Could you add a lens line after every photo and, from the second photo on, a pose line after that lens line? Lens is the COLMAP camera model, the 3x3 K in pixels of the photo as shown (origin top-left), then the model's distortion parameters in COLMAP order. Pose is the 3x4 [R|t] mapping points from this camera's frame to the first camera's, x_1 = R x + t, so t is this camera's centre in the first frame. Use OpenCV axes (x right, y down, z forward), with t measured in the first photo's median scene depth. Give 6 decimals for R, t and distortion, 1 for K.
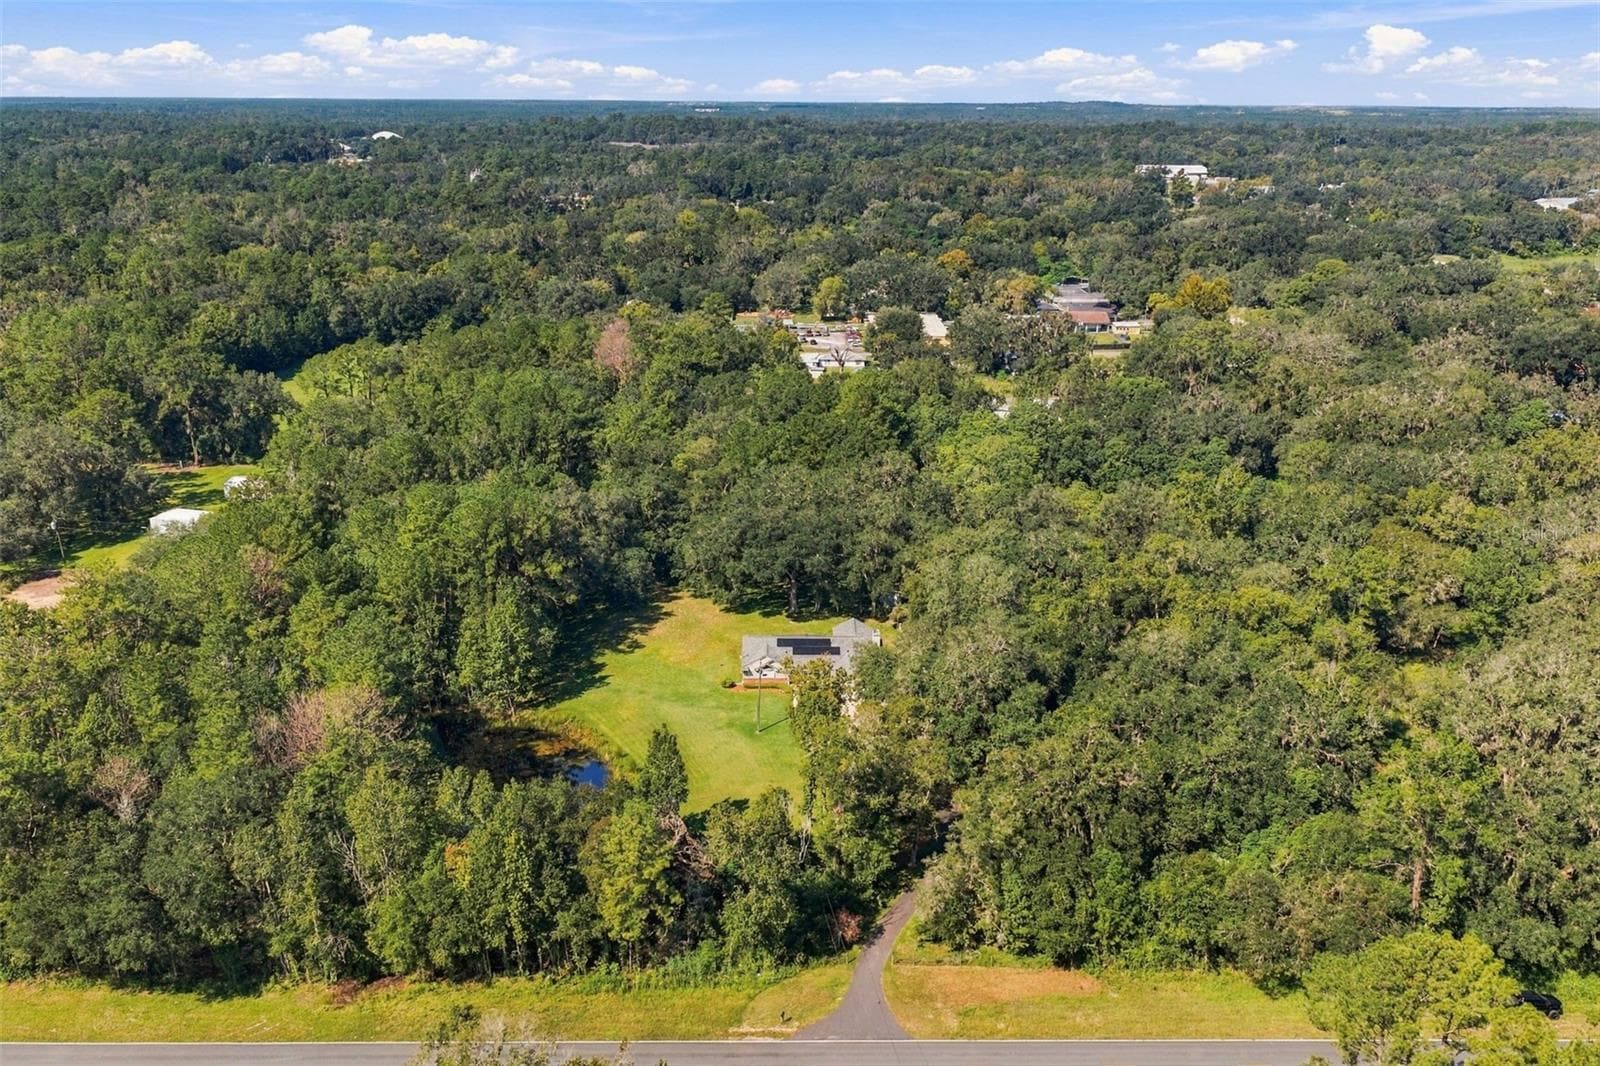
lens RADIAL K [[1323.4, 0, 798.4], [0, 1323.4, 544.3], [0, 0, 1]] dist [0.019902, -0.031002]
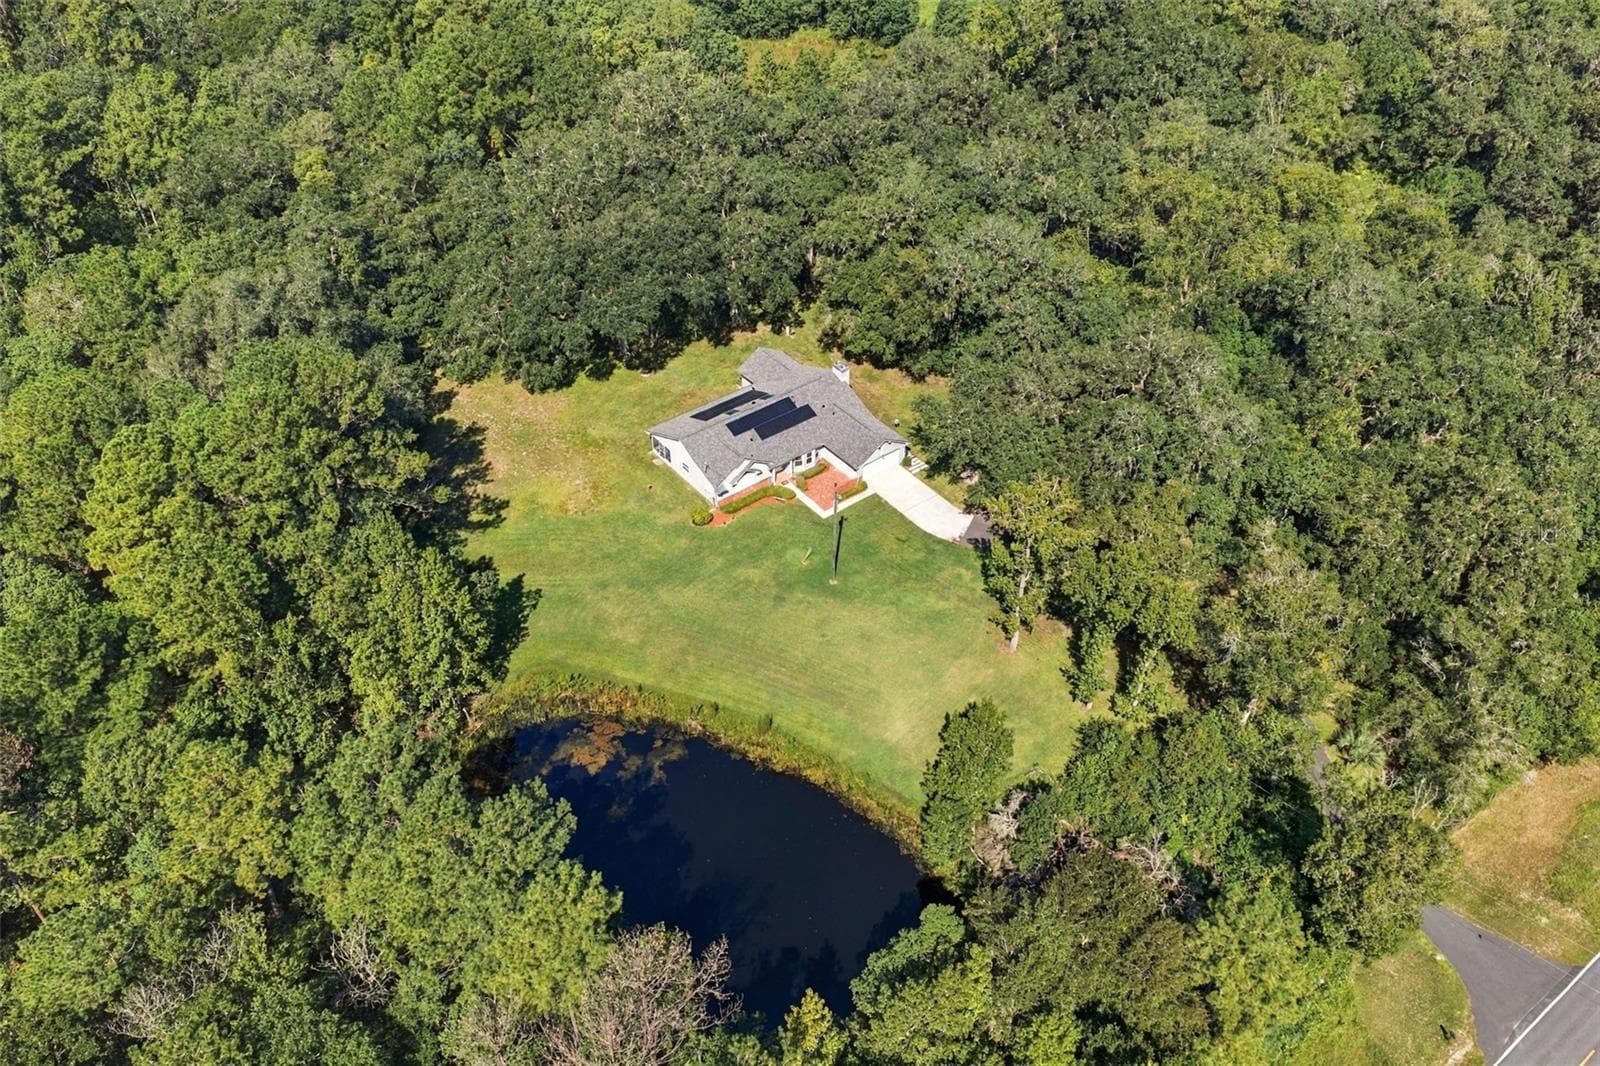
lens RADIAL K [[1323.4, 0, 798.4], [0, 1323.4, 544.3], [0, 0, 1]] dist [0.019902, -0.031002]
pose [[0.799625, -0.401835, 0.446238, -0.317580], [0.203199, 0.880337, 0.428623, -0.159108], [-0.565075, -0.252063, 0.785592, 0.447410]]
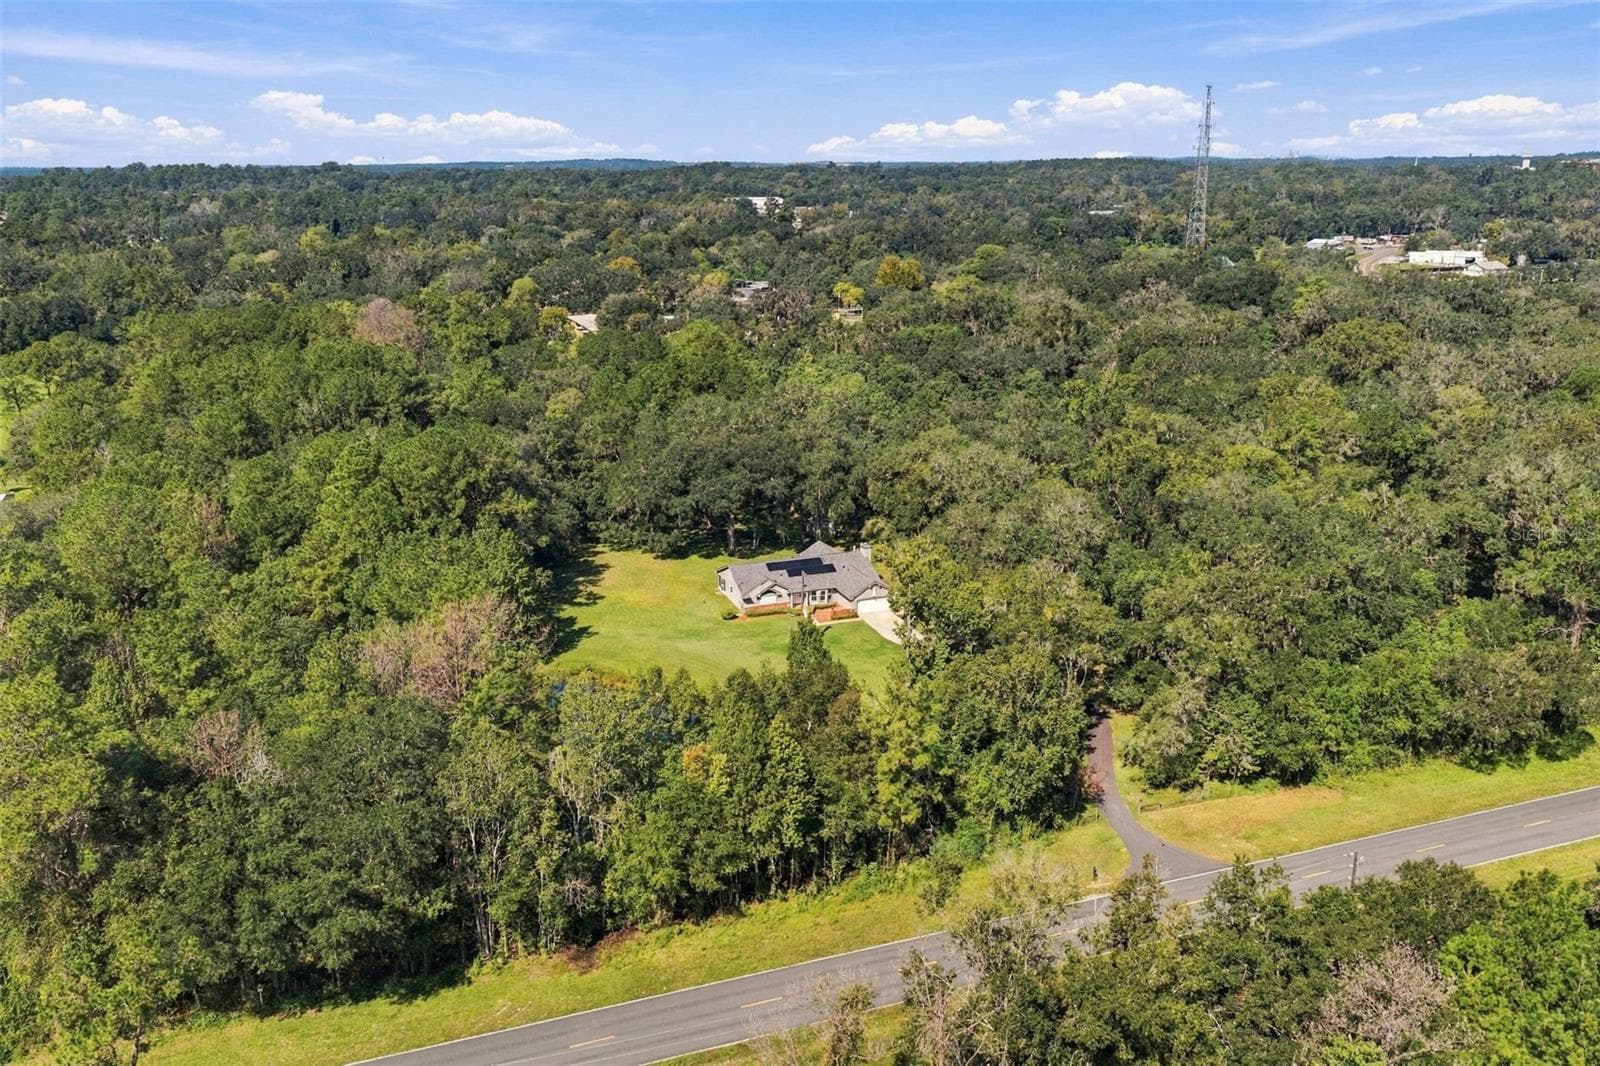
lens RADIAL K [[1323.4, 0, 798.4], [0, 1323.4, 544.3], [0, 0, 1]] dist [0.019902, -0.031002]
pose [[0.940902, -0.105602, 0.321794, -0.295097], [0.119305, 0.992589, -0.023102, 0.083884], [-0.316969, 0.060128, 0.946528, 0.126856]]
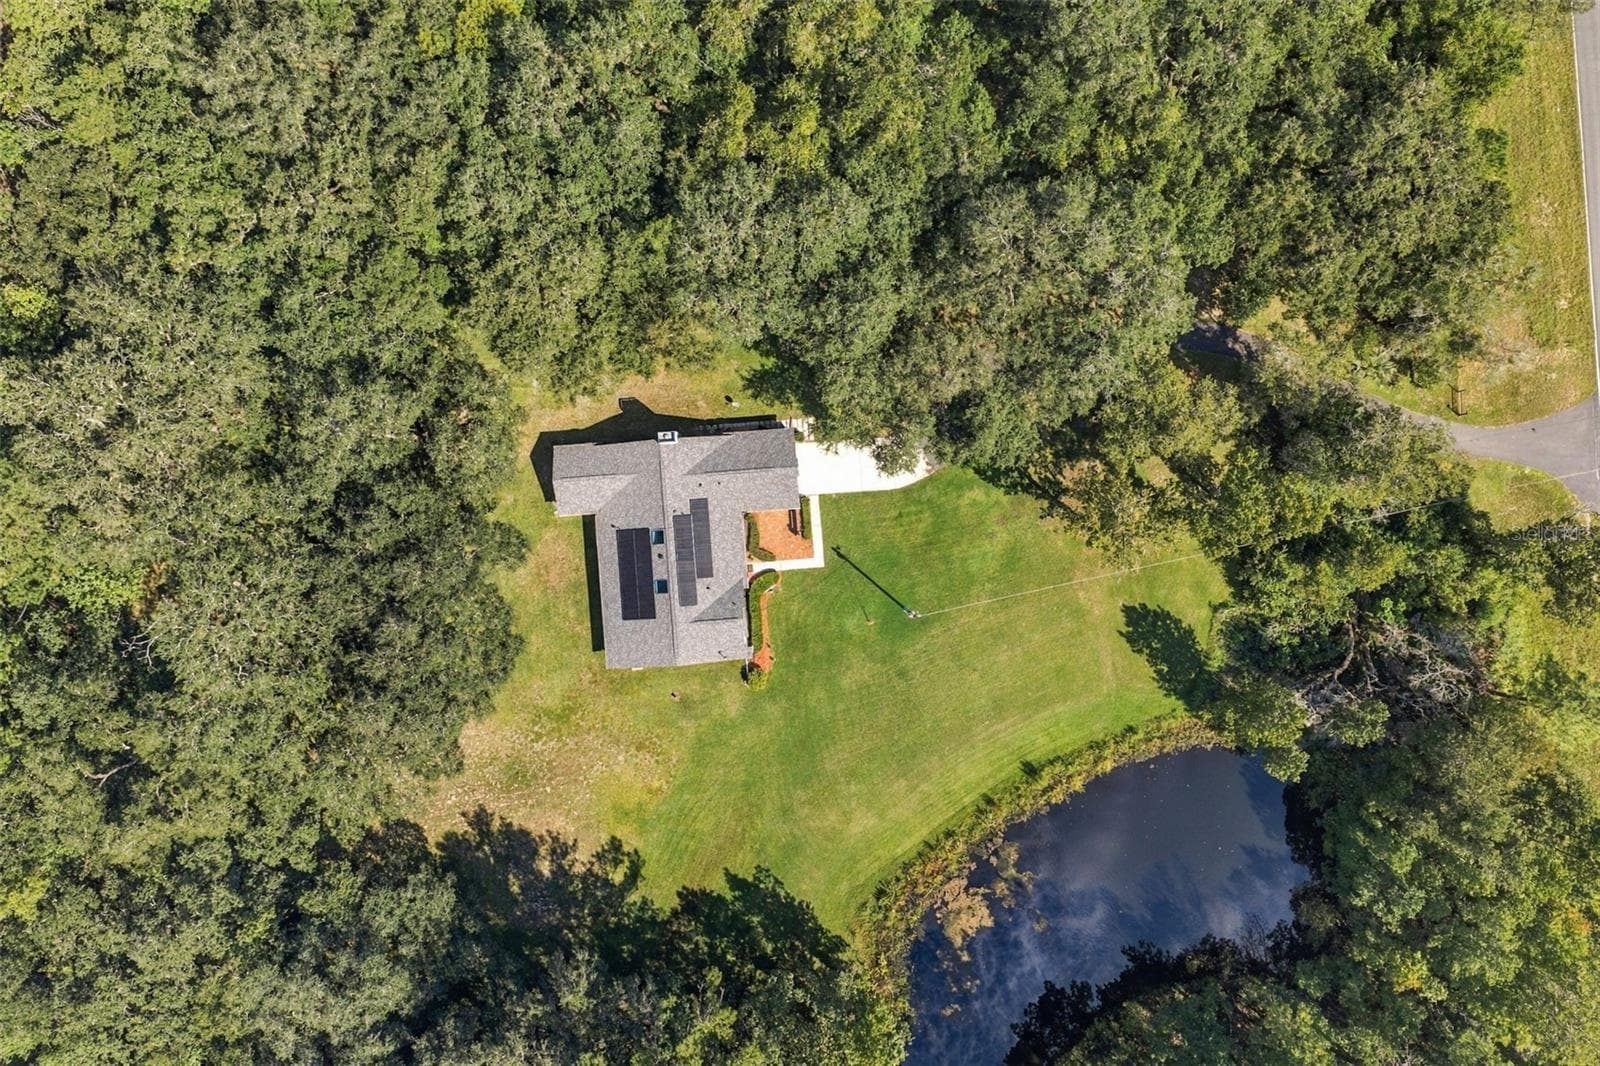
lens RADIAL K [[1323.4, 0, 798.4], [0, 1323.4, 544.3], [0, 0, 1]] dist [0.019902, -0.031002]
pose [[-0.063080, -0.997829, -0.018905, 0.020198], [0.329838, -0.038722, 0.943243, -0.474740], [-0.941928, 0.053264, 0.331564, 0.773314]]
